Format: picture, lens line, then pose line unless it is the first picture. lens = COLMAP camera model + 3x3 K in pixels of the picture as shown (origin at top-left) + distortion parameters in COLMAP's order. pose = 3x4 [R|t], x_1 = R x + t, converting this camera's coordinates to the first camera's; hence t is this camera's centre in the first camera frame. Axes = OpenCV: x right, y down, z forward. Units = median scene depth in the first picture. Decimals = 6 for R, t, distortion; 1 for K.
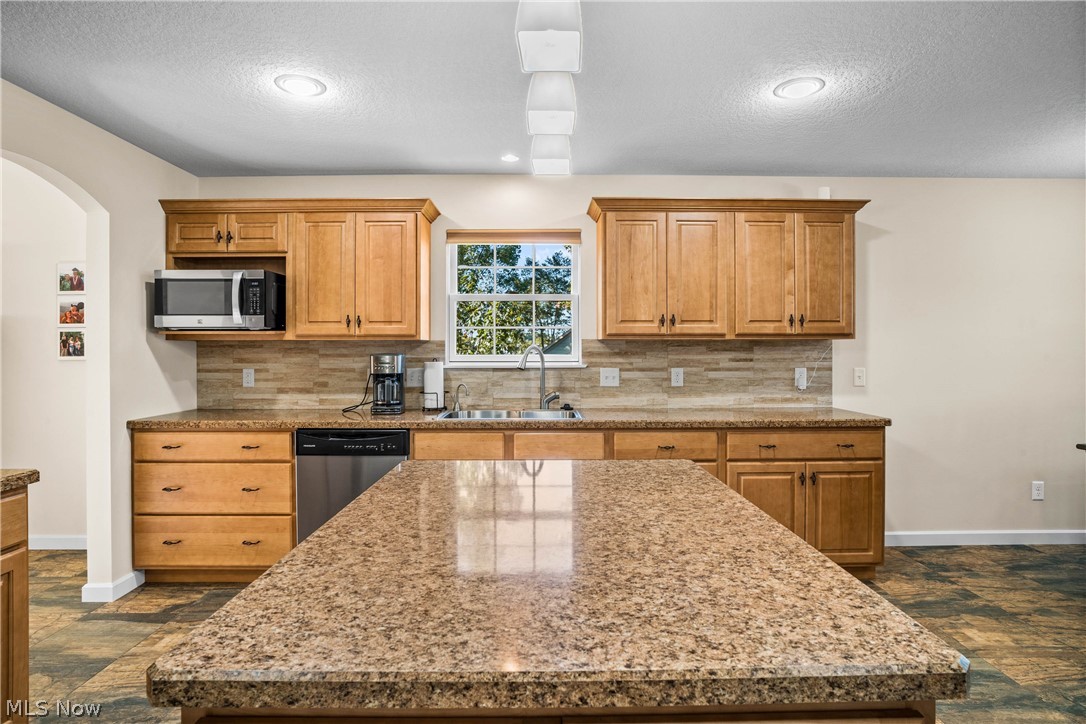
lens RADIAL K [[570.7, 0, 544.3], [0, 570.7, 346.4], [0, 0, 1]] dist [-0.050960, 0.023059]
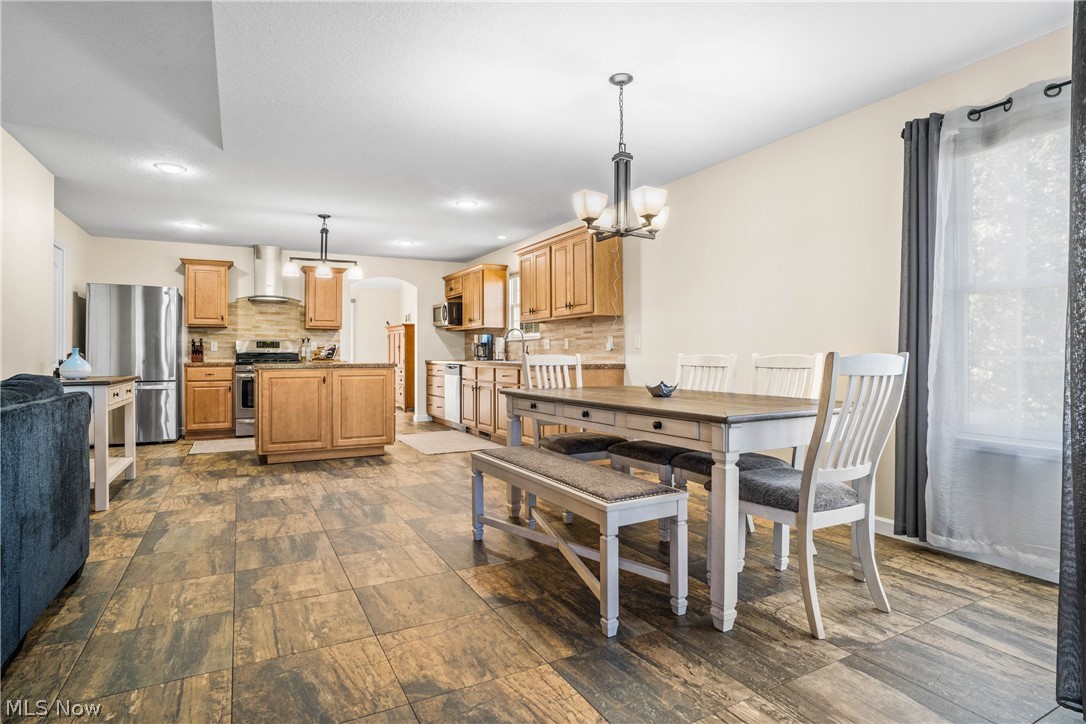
lens RADIAL K [[570.7, 0, 546.0], [0, 570.7, 349.1], [0, 0, 1]] dist [-0.050960, 0.023059]
pose [[0.470382, -0.006824, -0.882436, 1.846438], [0.006445, 0.999970, -0.004297, 0.084086], [0.882439, -0.003666, 0.470412, 0.173080]]
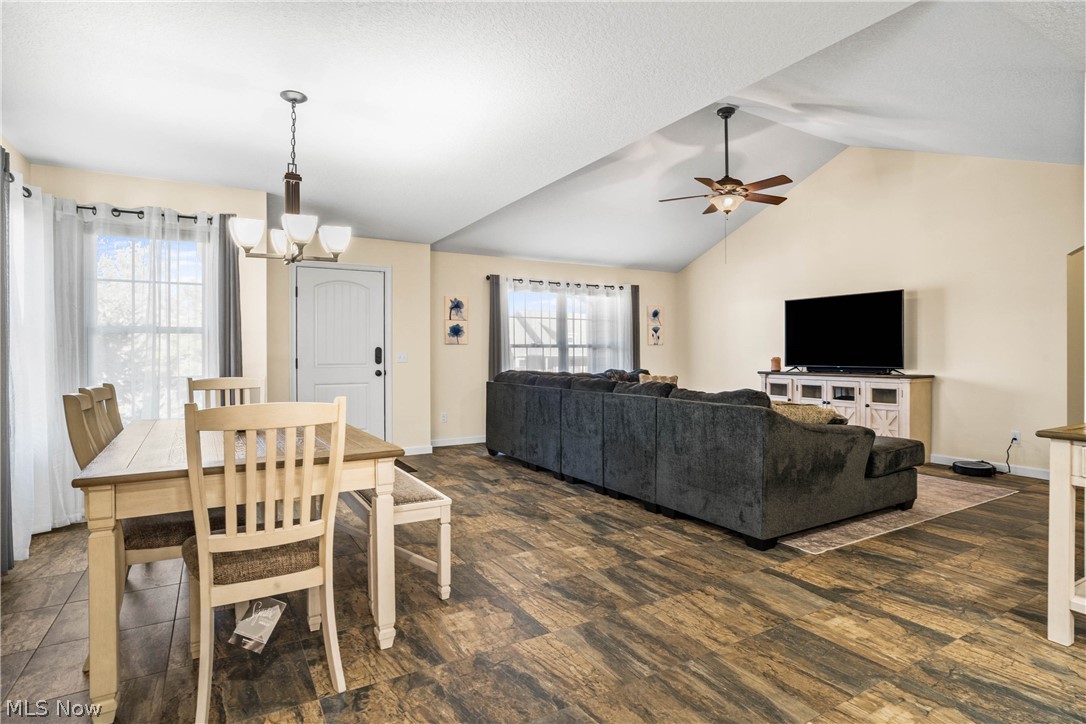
lens RADIAL K [[570.7, 0, 548.0], [0, 570.7, 355.5], [0, 0, 1]] dist [-0.050960, 0.023059]
pose [[-0.503370, 0.000584, 0.864071, 0.222454], [-0.001302, 0.999998, -0.001435, 0.047058], [-0.864070, -0.001847, -0.503368, 0.781188]]
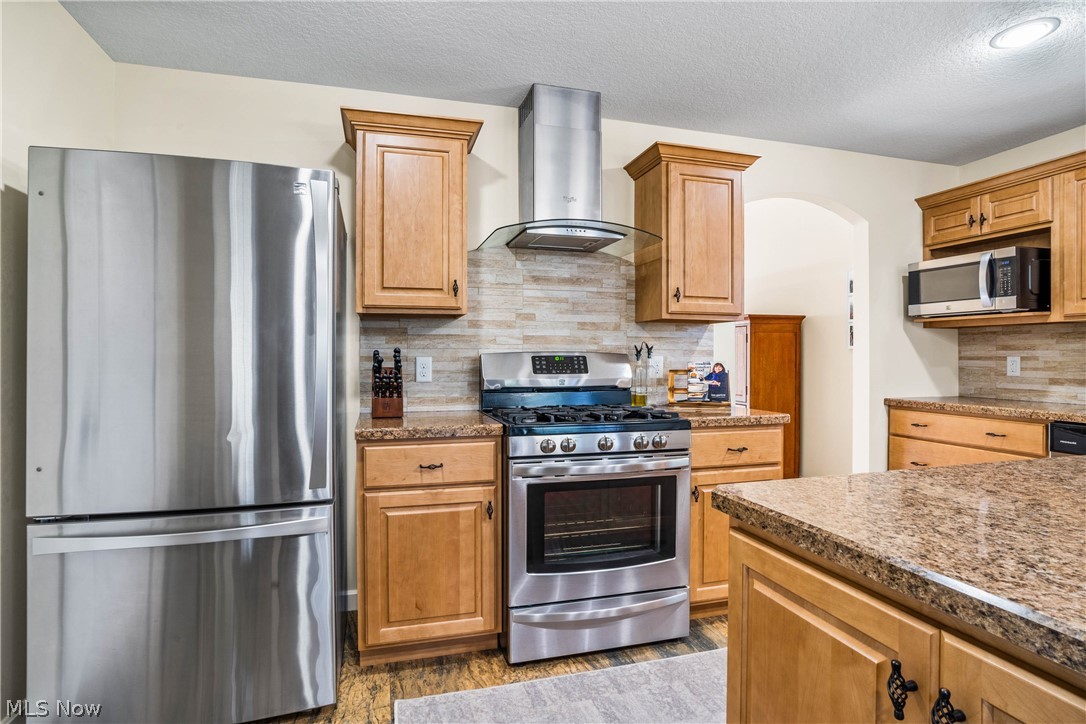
lens RADIAL K [[570.7, 0, 546.3], [0, 570.7, 358.7], [0, 0, 1]] dist [-0.050960, 0.023059]
pose [[0.275260, 0.008003, -0.961336, 0.158671], [0.004364, 0.999945, 0.009574, 0.034203], [0.961360, -0.006830, 0.275210, 0.007733]]
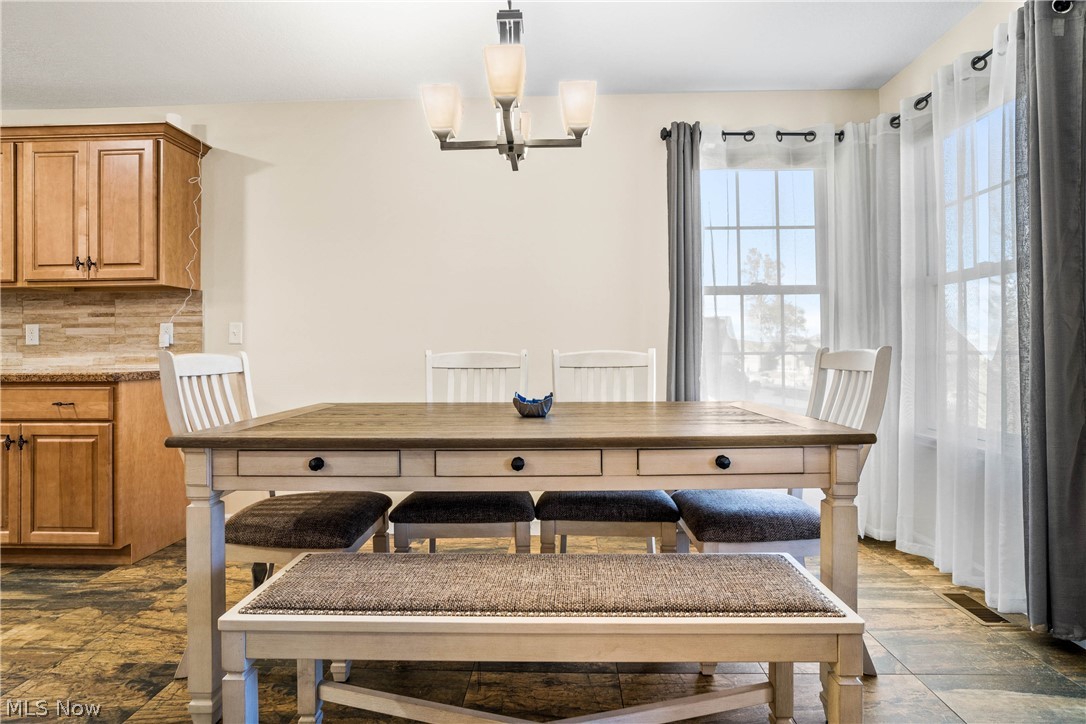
lens RADIAL K [[570.7, 0, 544.4], [0, 570.7, 344.8], [0, 0, 1]] dist [-0.050960, 0.023059]
pose [[0.999033, -0.005295, -0.043652, 1.181471], [0.005115, 0.999978, -0.004235, 0.085739], [0.043674, 0.004007, 0.999038, 0.176555]]
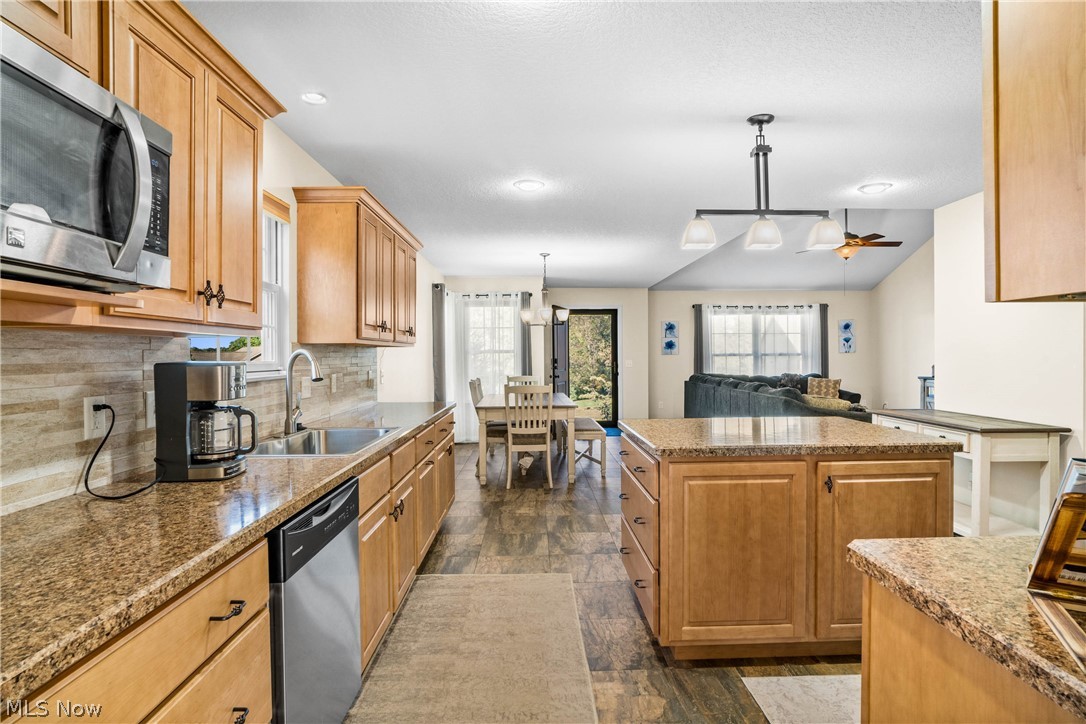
lens RADIAL K [[570.7, 0, 545.2], [0, 570.7, 359.7], [0, 0, 1]] dist [-0.050960, 0.023059]
pose [[-0.014022, -0.006677, 0.999879, -0.811693], [0.001400, 0.999977, 0.006697, 0.008442], [-0.999901, 0.001494, -0.014012, 0.715499]]
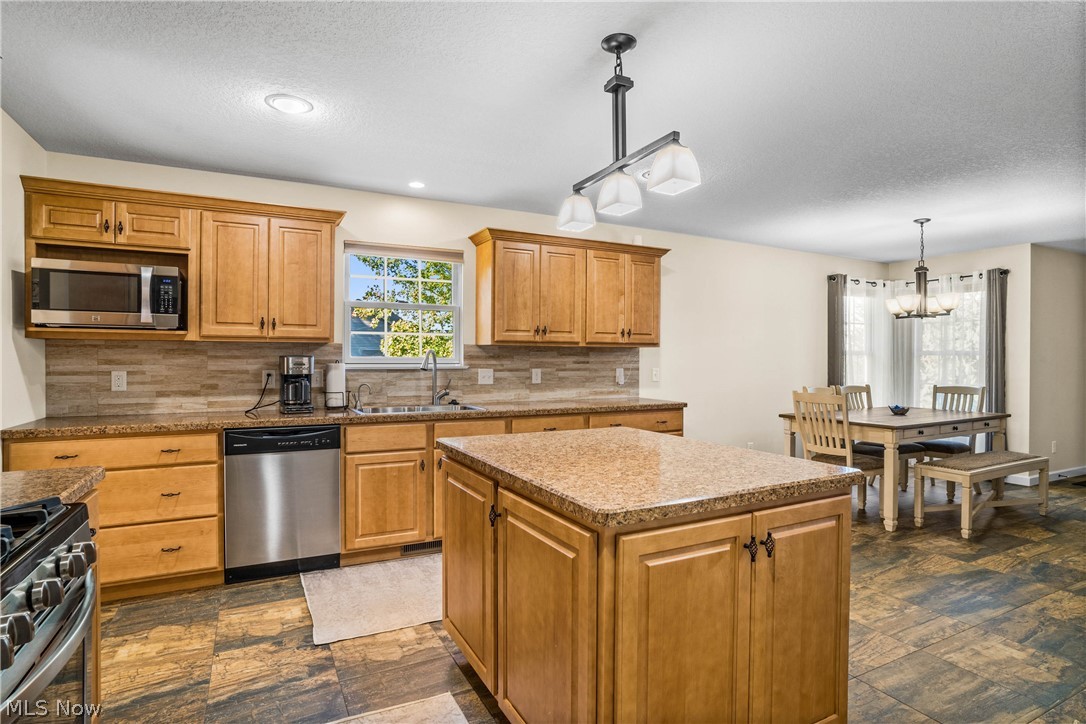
lens RADIAL K [[570.7, 0, 542.3], [0, 570.7, 357.5], [0, 0, 1]] dist [-0.050960, 0.023059]
pose [[0.890876, 0.005791, 0.454210, -0.354696], [-0.009018, 0.999947, 0.004939, 0.007640], [-0.454157, -0.008496, 0.890881, -0.131505]]
